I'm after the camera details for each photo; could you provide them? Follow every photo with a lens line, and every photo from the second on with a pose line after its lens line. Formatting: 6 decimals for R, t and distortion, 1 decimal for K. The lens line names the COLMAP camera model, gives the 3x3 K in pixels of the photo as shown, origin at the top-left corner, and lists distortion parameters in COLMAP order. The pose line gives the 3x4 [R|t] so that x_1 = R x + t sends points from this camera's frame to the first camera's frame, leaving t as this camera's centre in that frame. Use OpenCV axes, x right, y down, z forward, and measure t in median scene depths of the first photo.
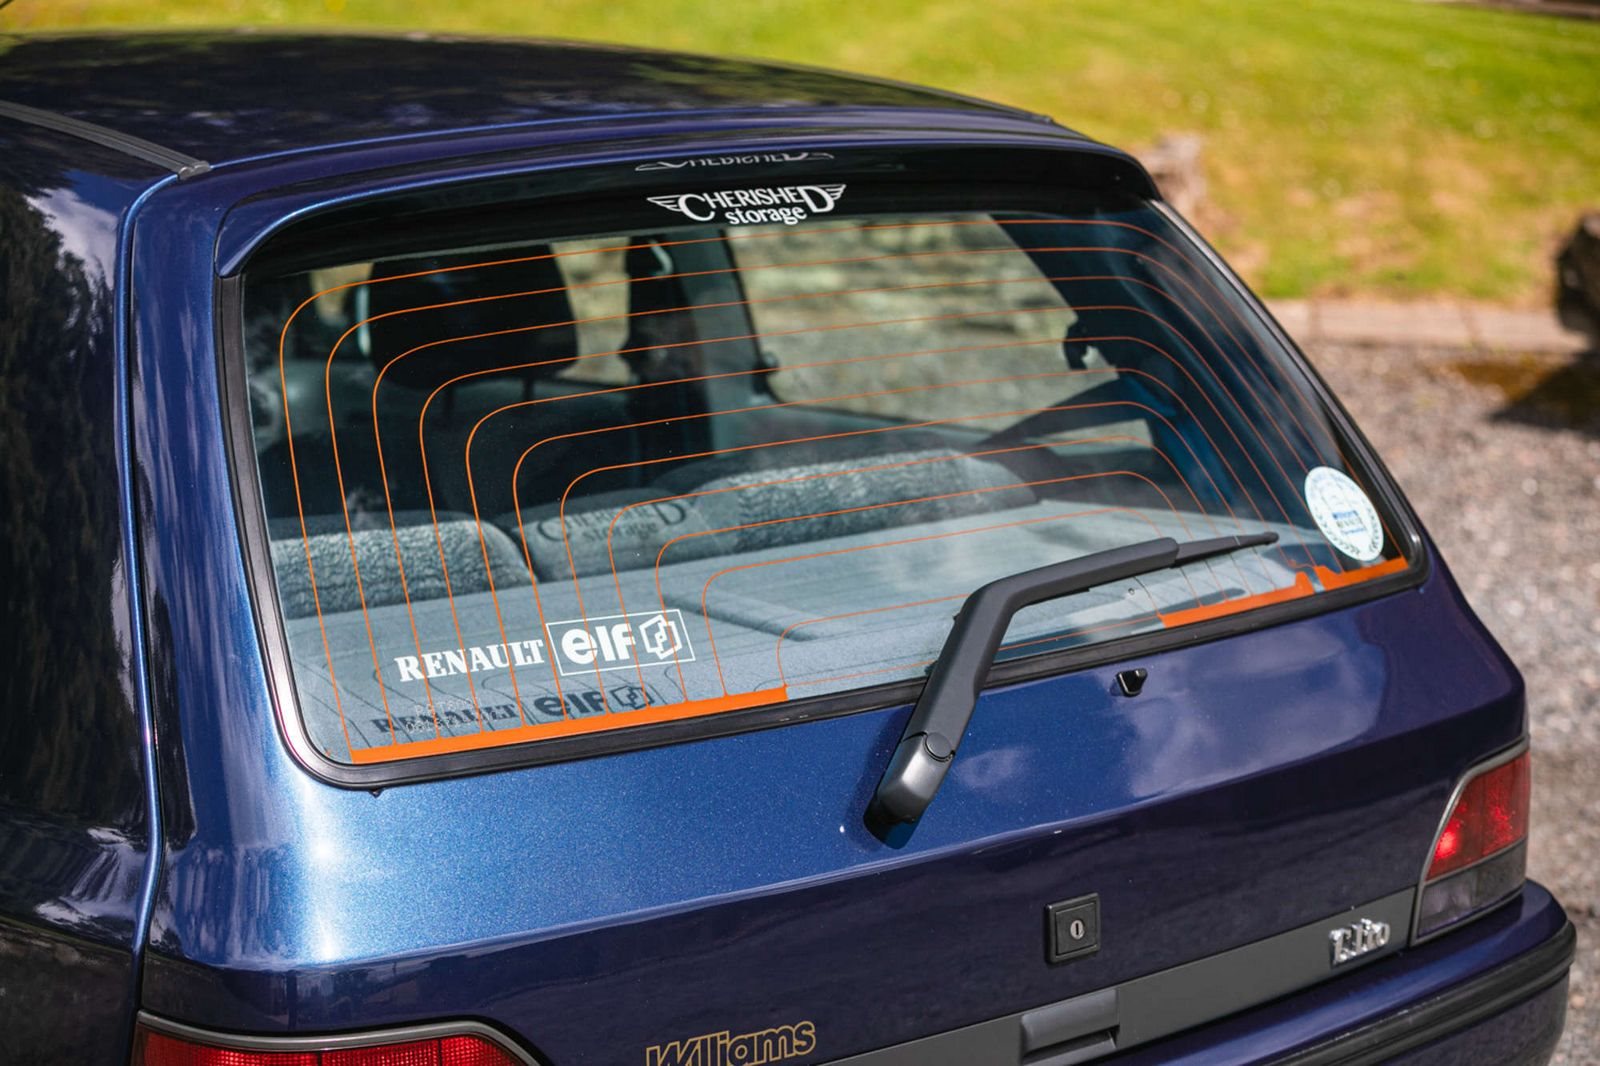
lens RADIAL K [[3478.3, 0, 798.8], [0, 3478.3, 584.4], [0, 0, 1]] dist [-0.283471, 0.071713]
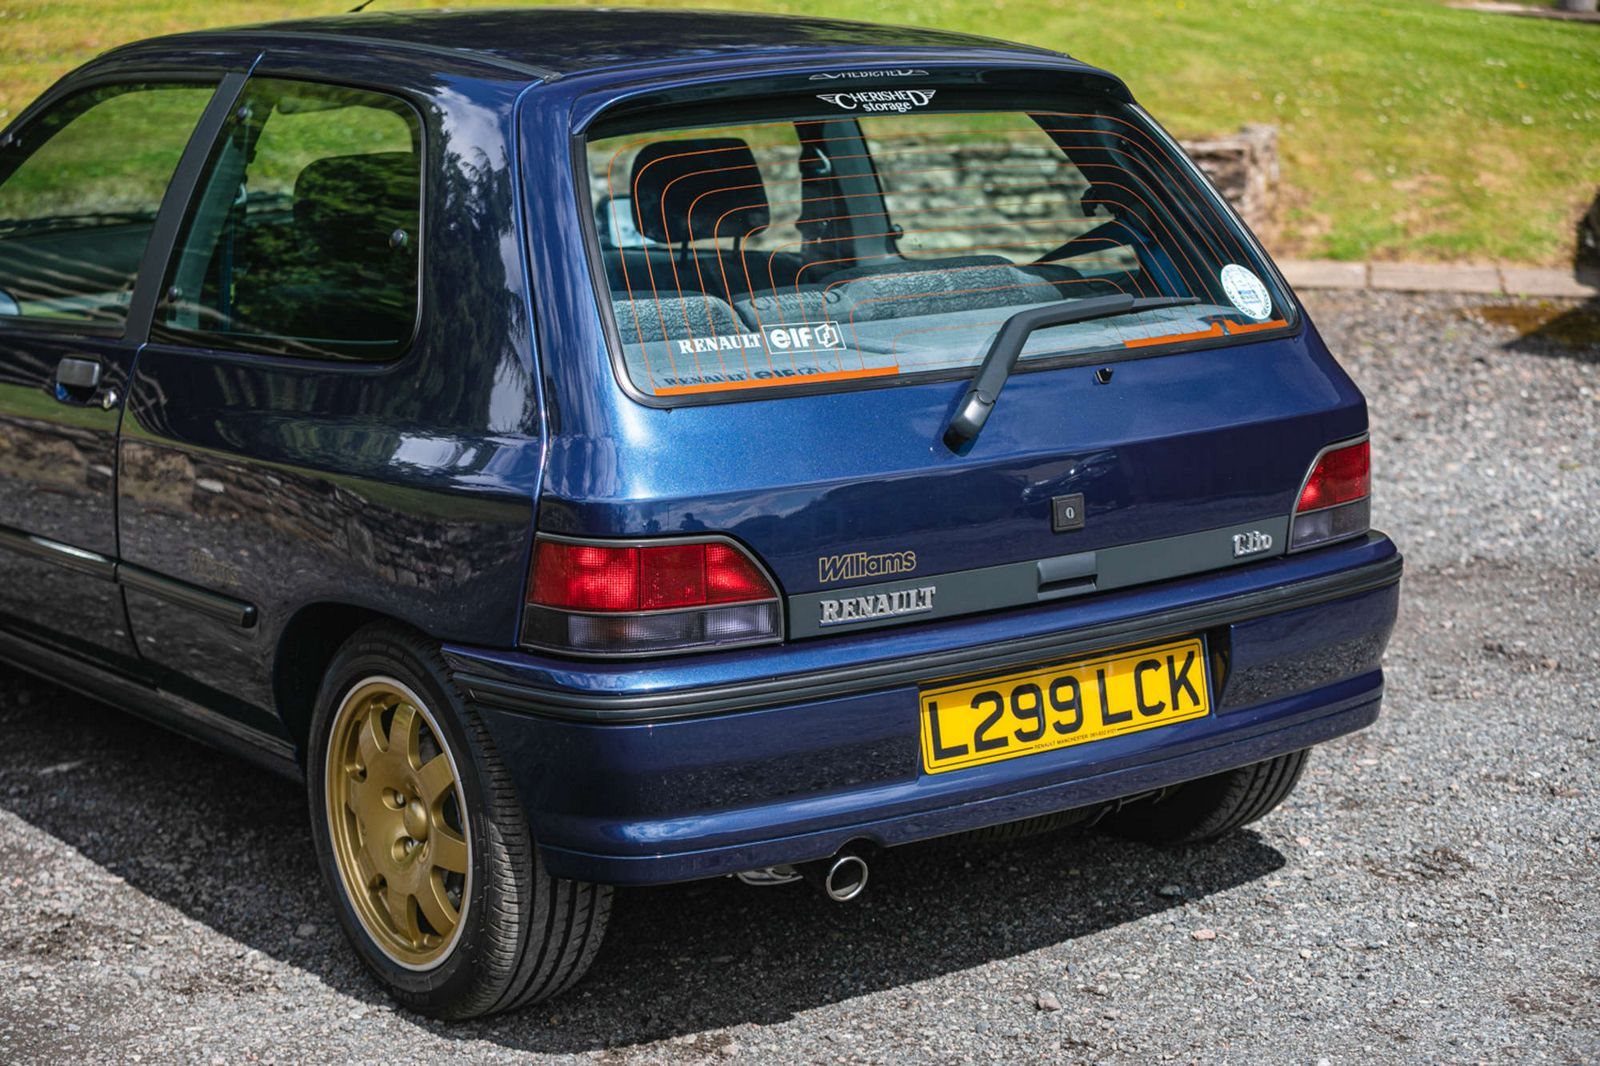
lens RADIAL K [[3458.7, 0, 800.0], [0, 3458.7, 533.0], [0, 0, 1]] dist [-0.355622, 0.279291]
pose [[0.998940, -0.005811, -0.045662, 0.022414], [0.004755, 0.999719, -0.023206, 0.133690], [0.045784, 0.022964, 0.998687, -0.637896]]
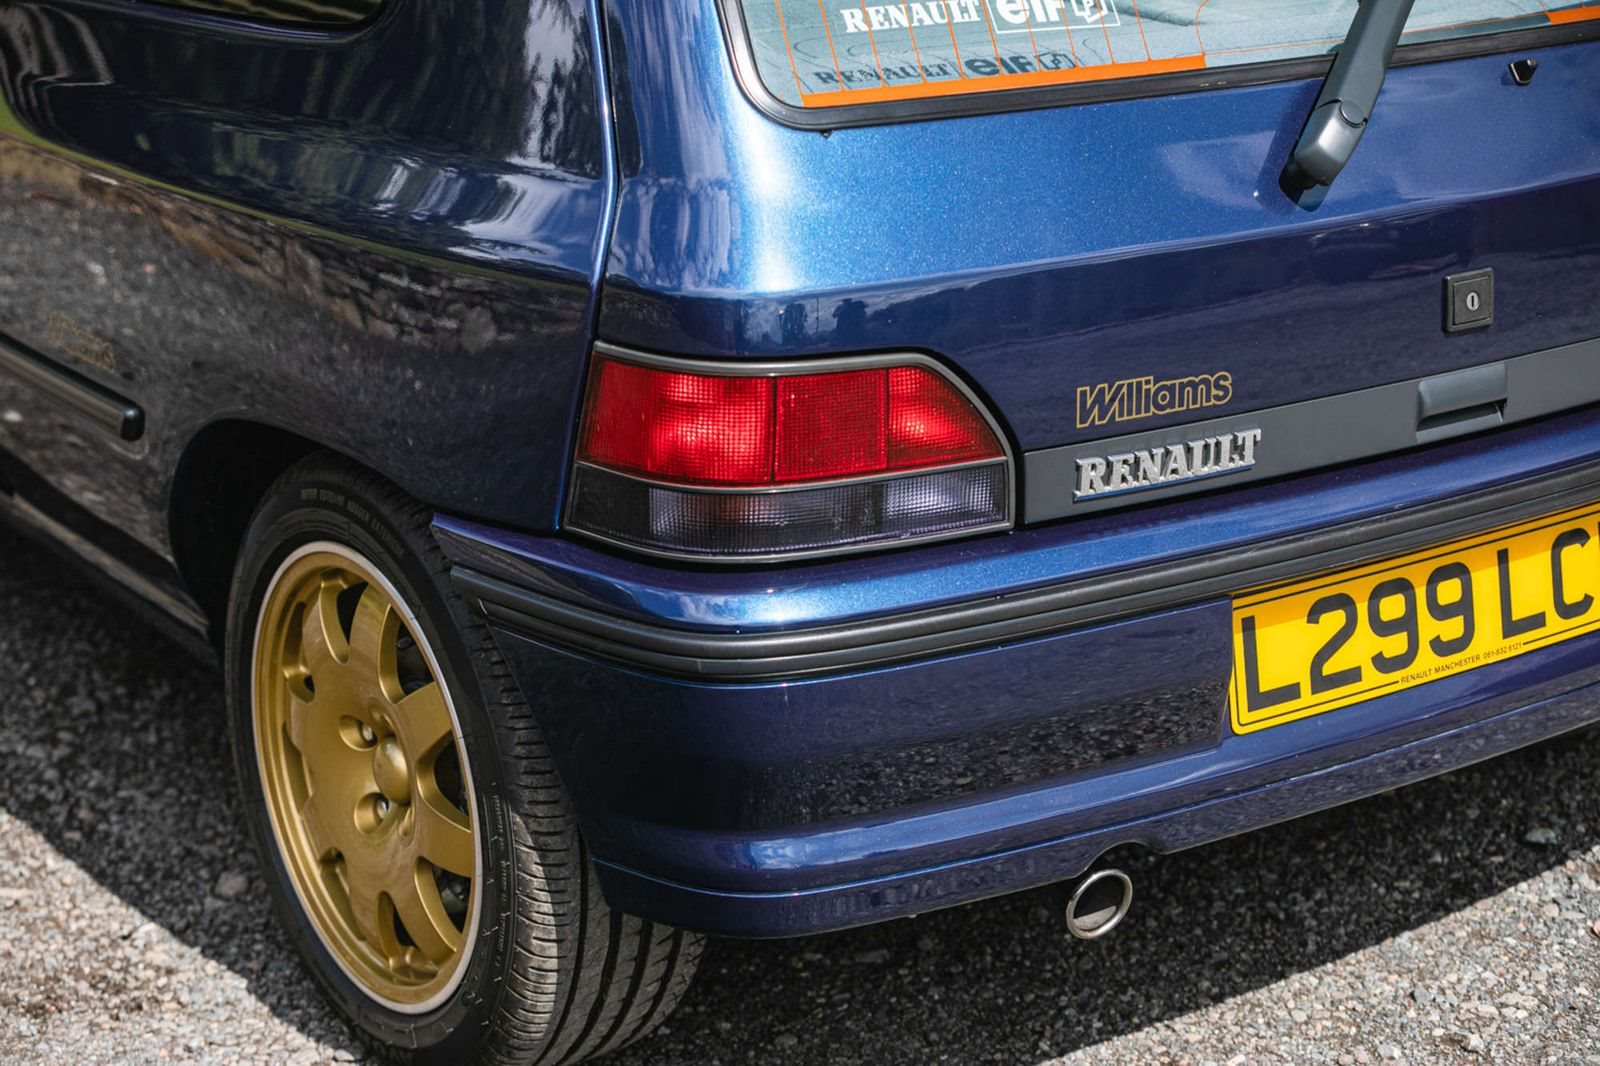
lens RADIAL K [[3478.3, 0, 798.8], [0, 3478.3, 584.4], [0, 0, 1]] dist [-0.283471, 0.071713]
pose [[0.998344, 0.018642, -0.054431, -0.057520], [-0.011844, 0.992380, 0.122648, 0.054016], [0.056302, -0.121801, 0.990956, -0.038764]]
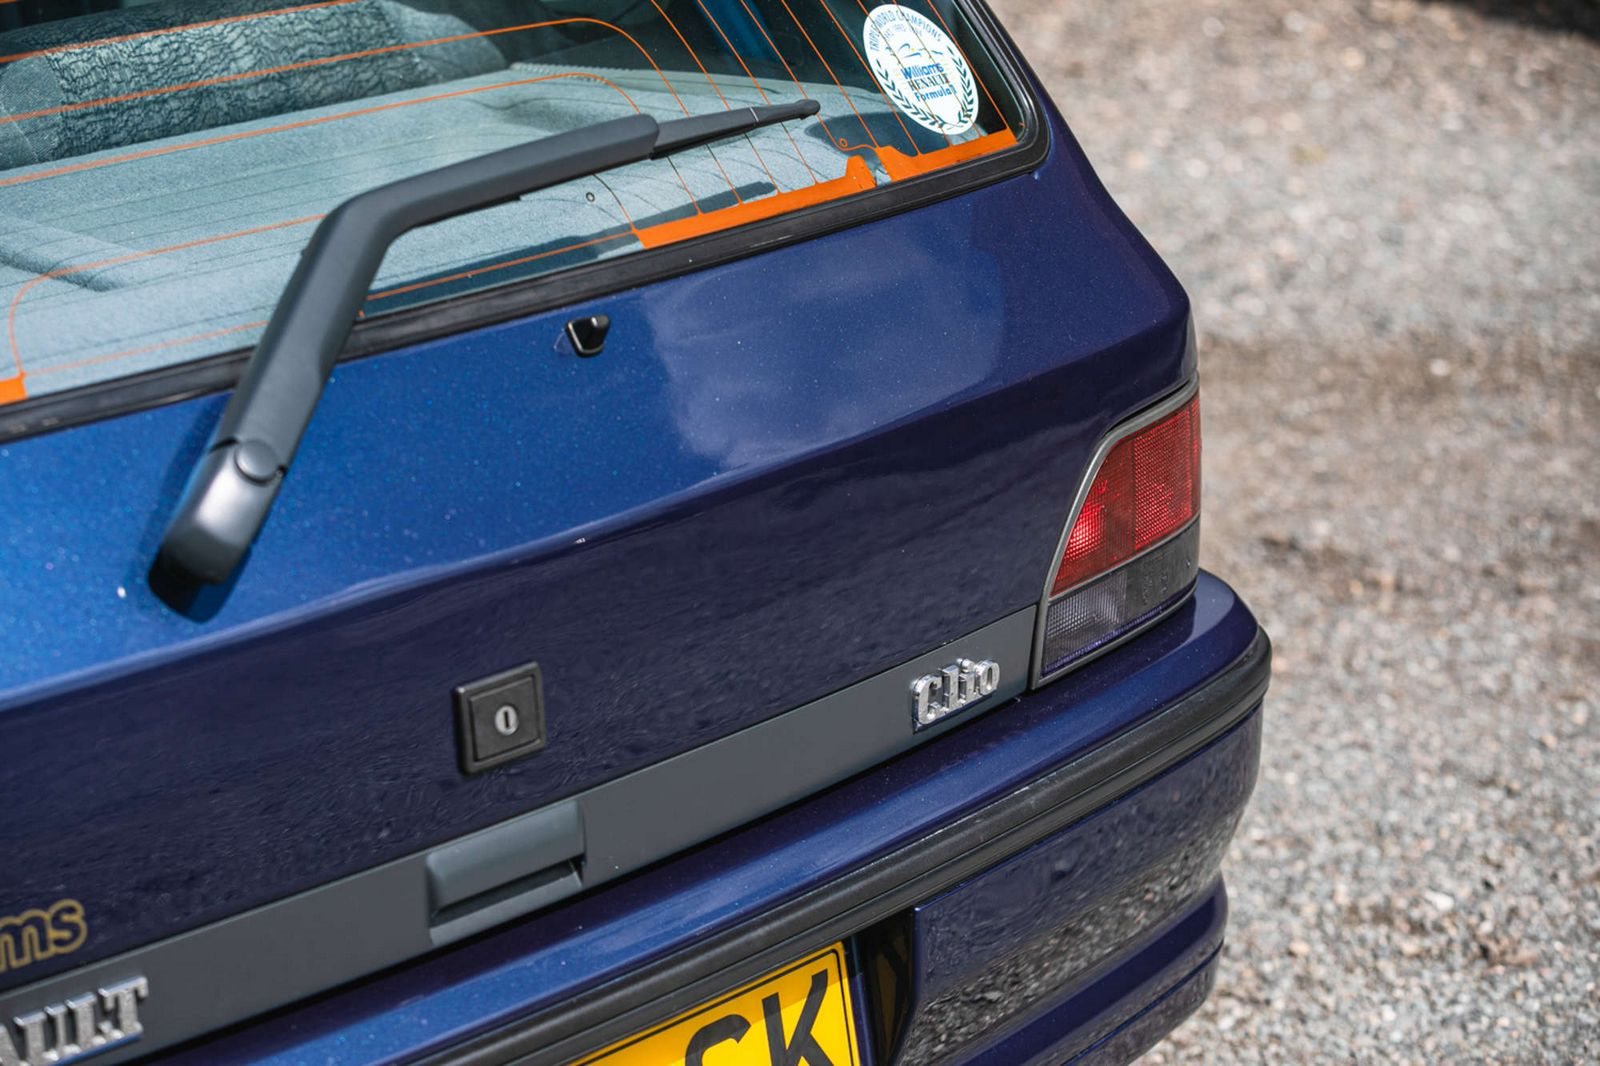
lens RADIAL K [[3478.3, 0, 798.8], [0, 3478.3, 584.4], [0, 0, 1]] dist [-0.283471, 0.071713]
pose [[0.995679, -0.042172, 0.082739, 0.074109], [0.031377, 0.991318, 0.127687, -0.007529], [-0.087406, -0.124540, 0.988357, 0.312526]]
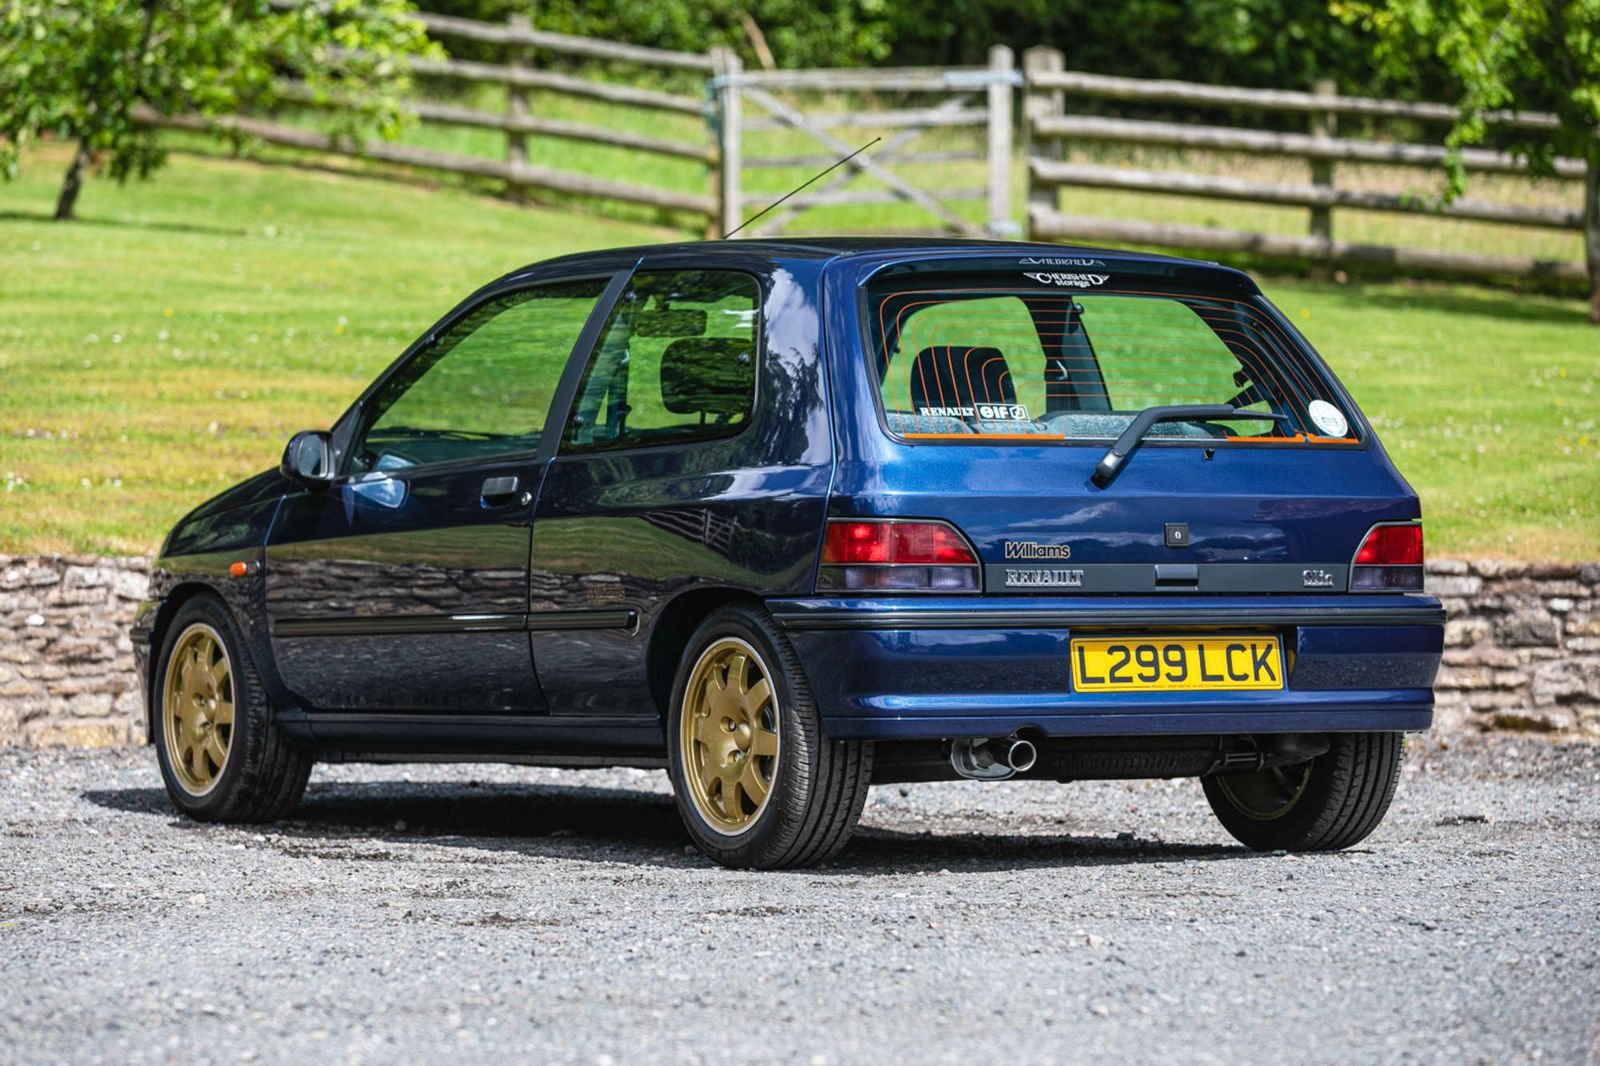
lens RADIAL K [[7569.4, 0, 418.6], [0, 7569.4, 423.6], [0, 0, 1]] dist [0.173313, -2.150652]
pose [[0.982788, -0.002877, -0.184713, 0.516551], [-0.037431, 0.976037, -0.214360, 1.138216], [0.180903, 0.217584, 0.959130, -4.145950]]
